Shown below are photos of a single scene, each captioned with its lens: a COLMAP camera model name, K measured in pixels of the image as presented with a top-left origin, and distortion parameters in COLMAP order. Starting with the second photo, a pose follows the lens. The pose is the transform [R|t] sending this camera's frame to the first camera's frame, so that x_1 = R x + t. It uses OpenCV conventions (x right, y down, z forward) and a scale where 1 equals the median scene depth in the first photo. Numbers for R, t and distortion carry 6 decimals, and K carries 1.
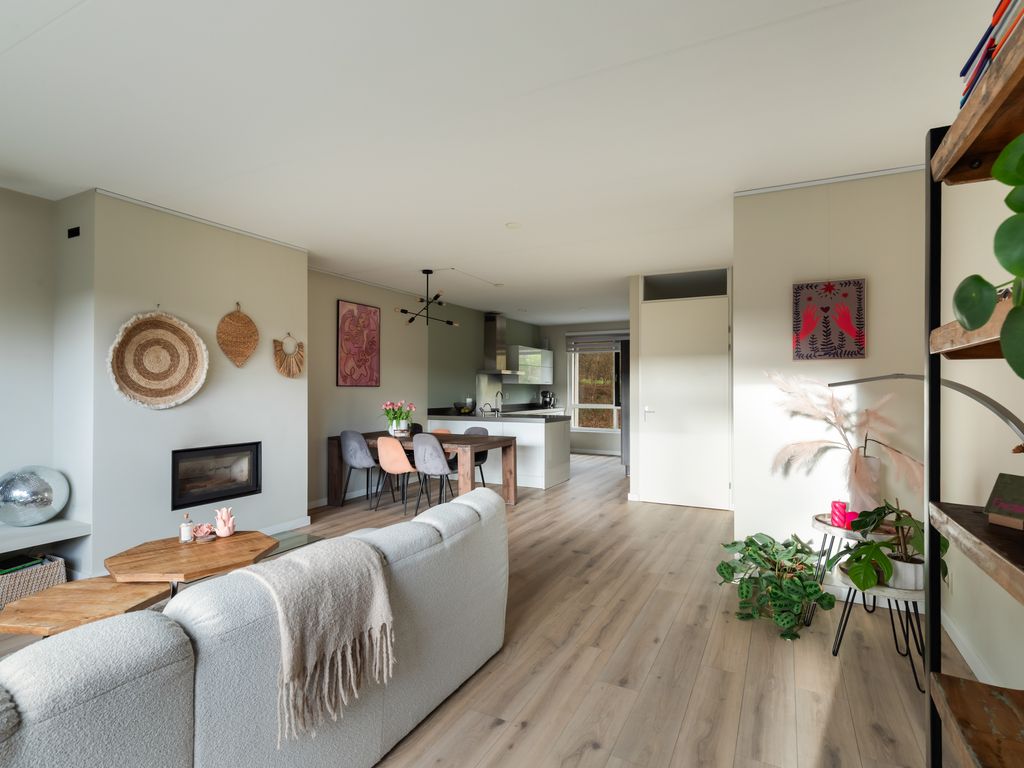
lens RADIAL K [[523.7, 0, 513.3], [0, 523.7, 391.8], [0, 0, 1]] dist [0.002304, -0.000227]
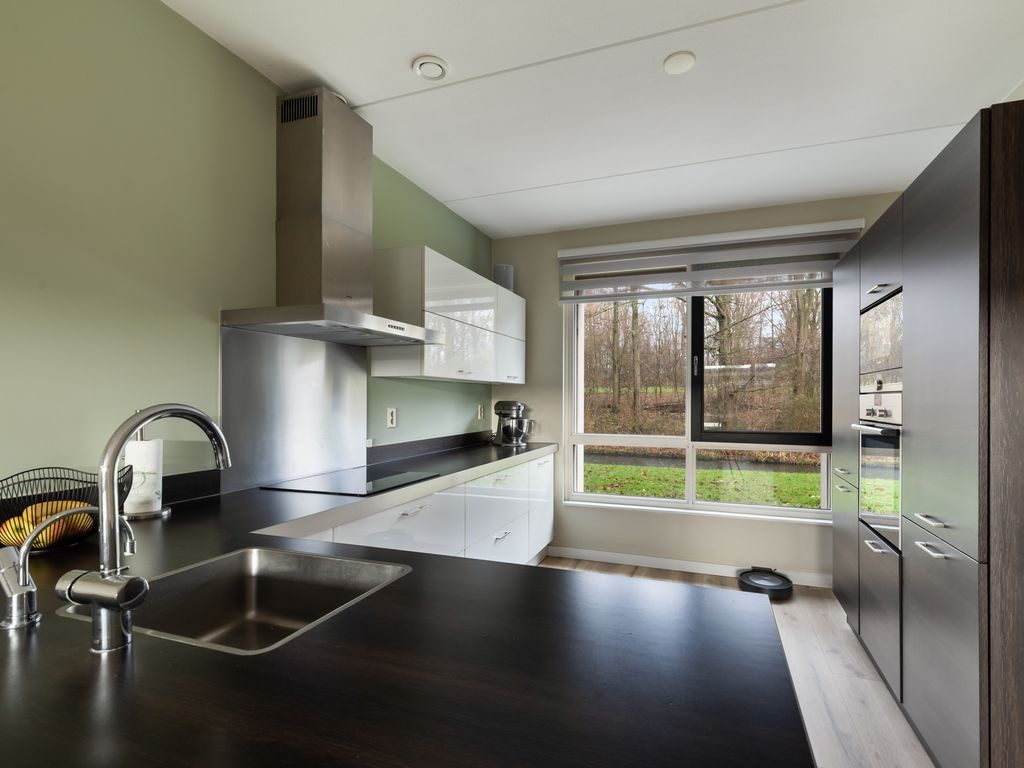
lens RADIAL K [[517.4, 0, 511.8], [0, 517.4, 399.4], [0, 0, 1]] dist [0.001176, -0.000505]
pose [[0.993831, 0.001978, 0.110885, 0.039437], [-0.001526, 0.999990, -0.004163, -0.001460], [-0.110893, 0.003968, 0.993824, 1.043085]]
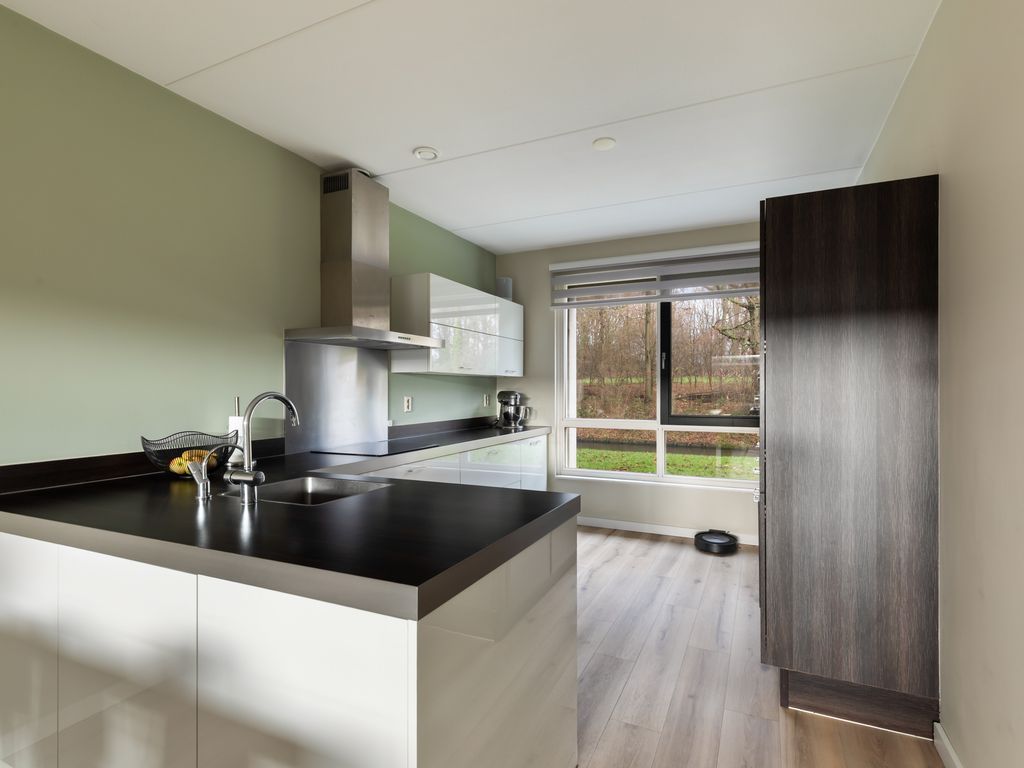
lens RADIAL K [[523.7, 0, 513.3], [0, 523.7, 391.8], [0, 0, 1]] dist [0.002304, -0.000227]
pose [[0.999323, -0.002286, 0.036726, 0.084441], [0.002325, 0.999997, -0.001028, -0.000204], [-0.036723, 0.001112, 0.999325, 0.903332]]
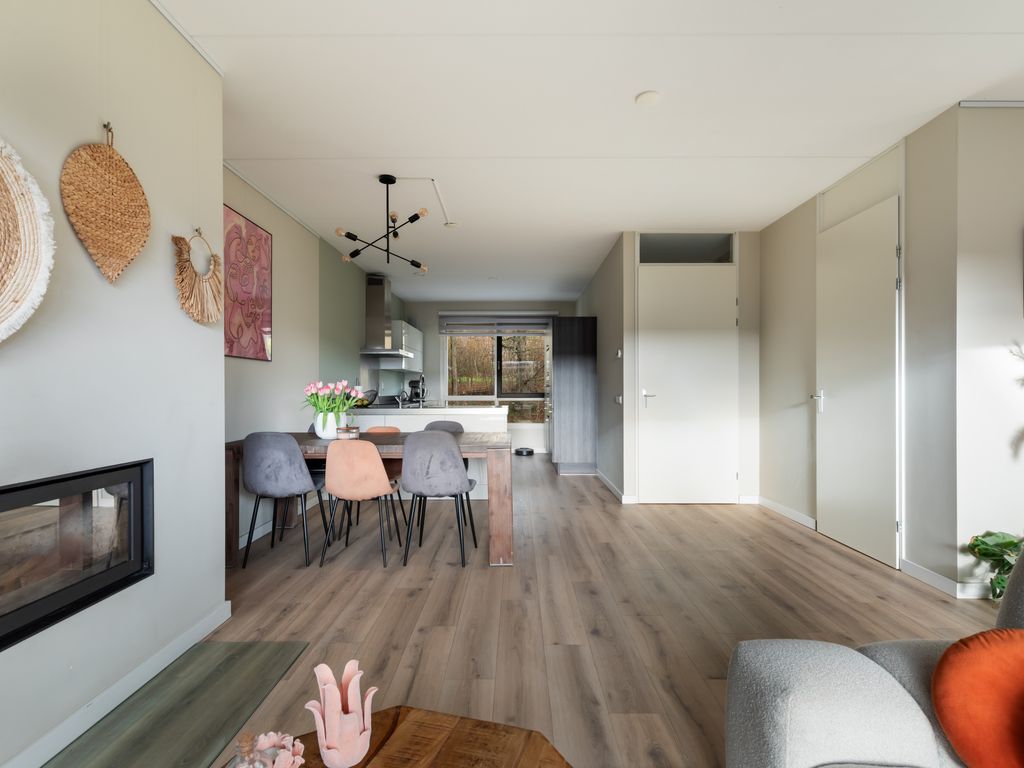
lens RADIAL K [[519.7, 0, 512.8], [0, 519.7, 393.3], [0, 0, 1]] dist [-0.000160, -0.000598]
pose [[0.889468, -0.005007, 0.456970, -0.295192], [0.003962, 0.999987, 0.003245, 0.028349], [-0.456980, -0.001075, 0.889476, 0.337416]]
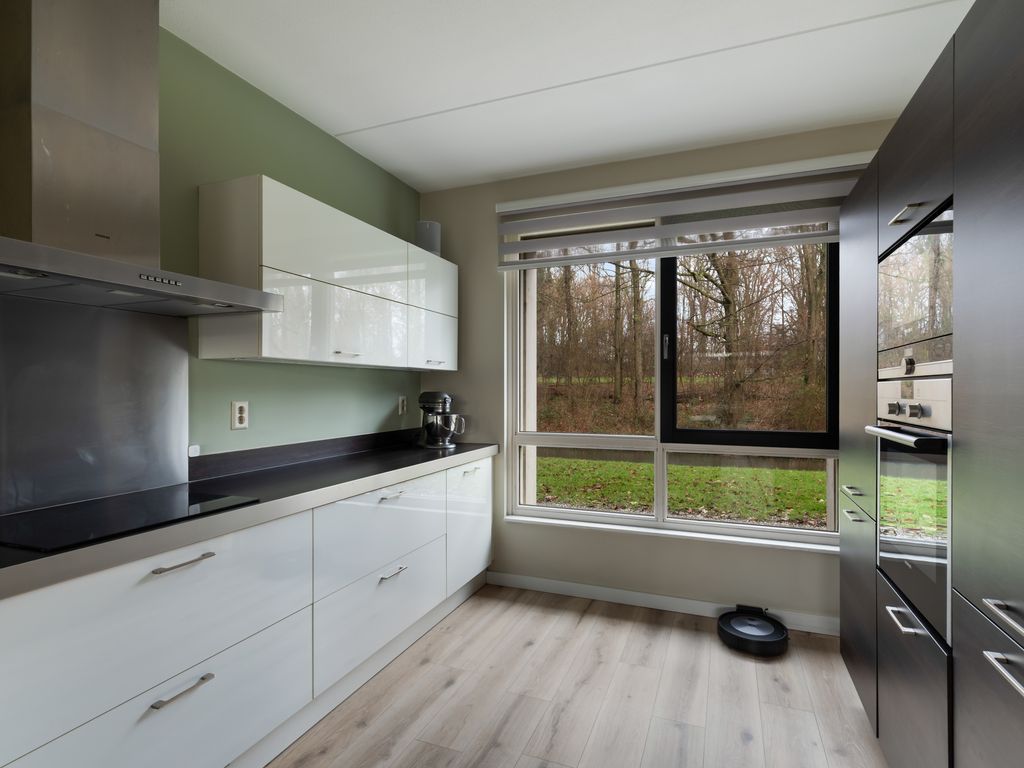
lens RADIAL K [[523.7, 0, 513.3], [0, 523.7, 391.8], [0, 0, 1]] dist [0.002304, -0.000227]
pose [[0.995095, -0.000598, 0.098921, 0.131924], [0.000641, 1.000000, -0.000408, -0.001917], [-0.098920, 0.000470, 0.995095, 1.154199]]
